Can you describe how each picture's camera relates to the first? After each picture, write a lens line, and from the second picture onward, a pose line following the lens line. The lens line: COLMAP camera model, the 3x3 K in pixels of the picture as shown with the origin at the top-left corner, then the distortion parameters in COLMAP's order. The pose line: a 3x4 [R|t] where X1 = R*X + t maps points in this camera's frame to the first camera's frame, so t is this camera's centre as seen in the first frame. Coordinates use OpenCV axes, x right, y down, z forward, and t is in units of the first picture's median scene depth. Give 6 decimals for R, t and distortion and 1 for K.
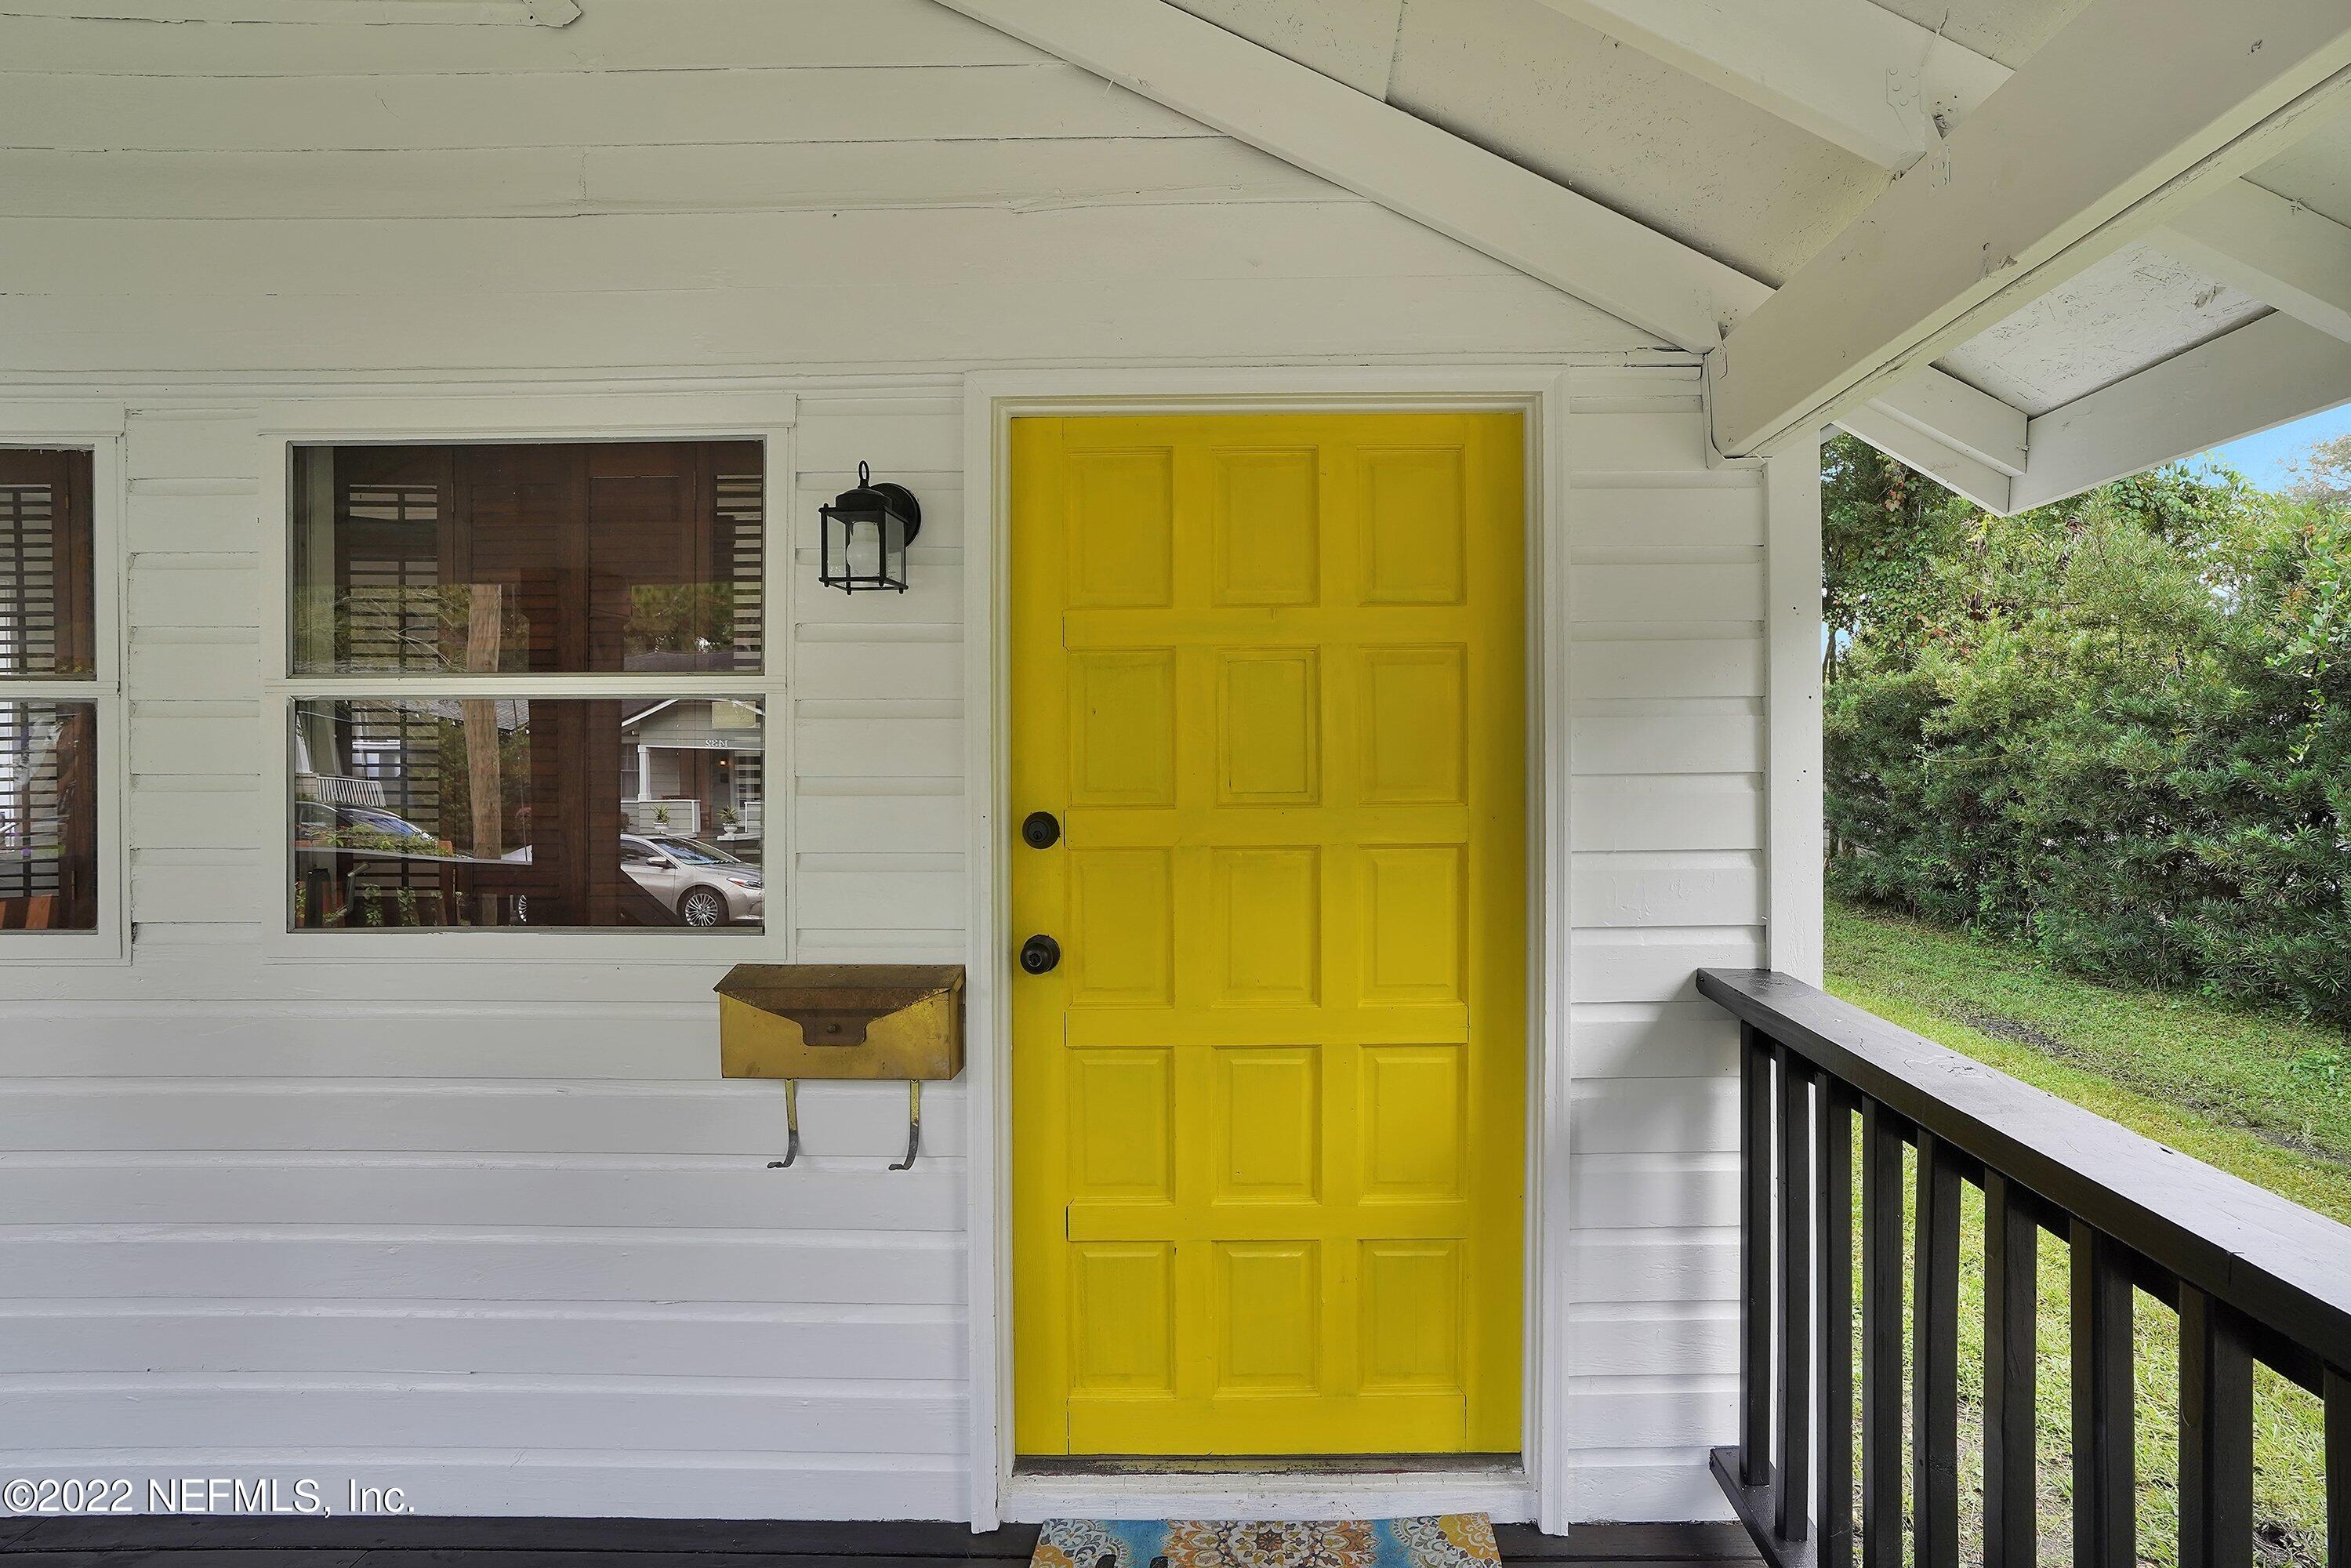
lens RADIAL K [[1077.5, 0, 1288.0], [0, 1077.5, 763.2], [0, 0, 1]] dist [-0.052131, 0.019506]
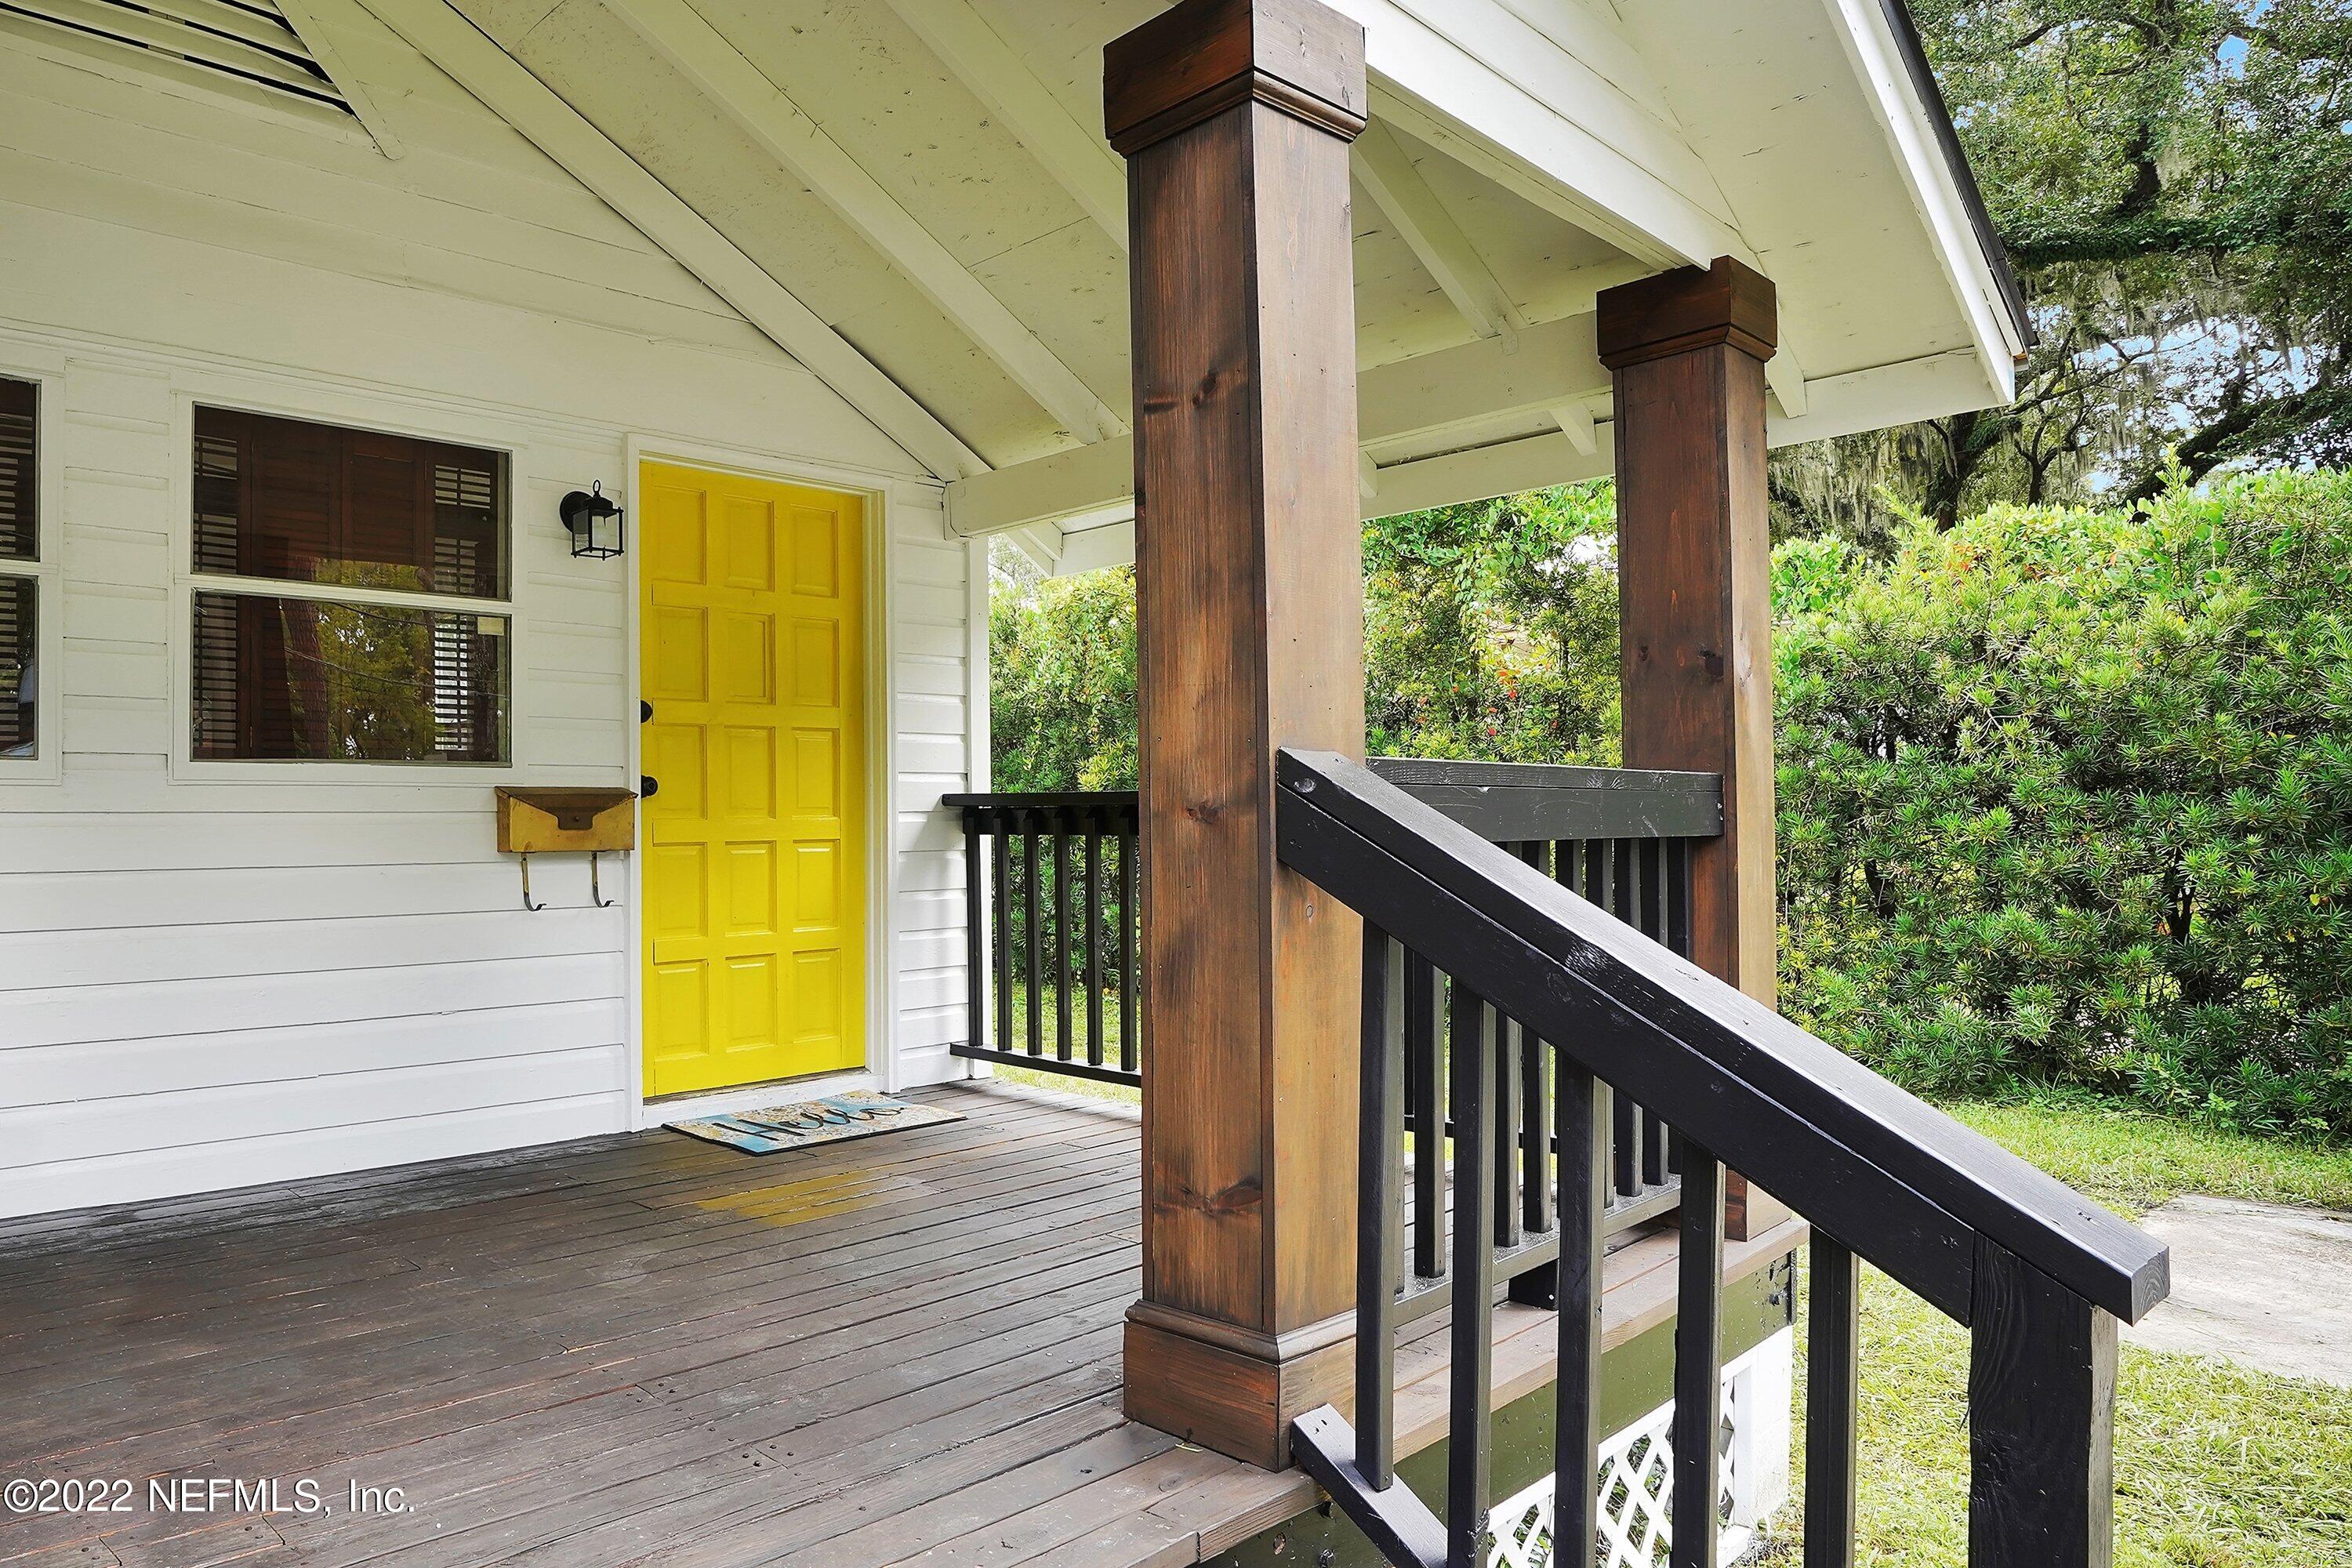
lens RADIAL K [[1919.2, 0, 1181.5], [0, 1919.2, 797.5], [0, 0, 1]] dist [-0.000147, -0.003181]
pose [[0.625943, 0.006786, 0.779839, -2.078256], [0.006787, 0.999877, -0.014148, 0.249819], [-0.779839, 0.014148, 0.625820, -1.539308]]
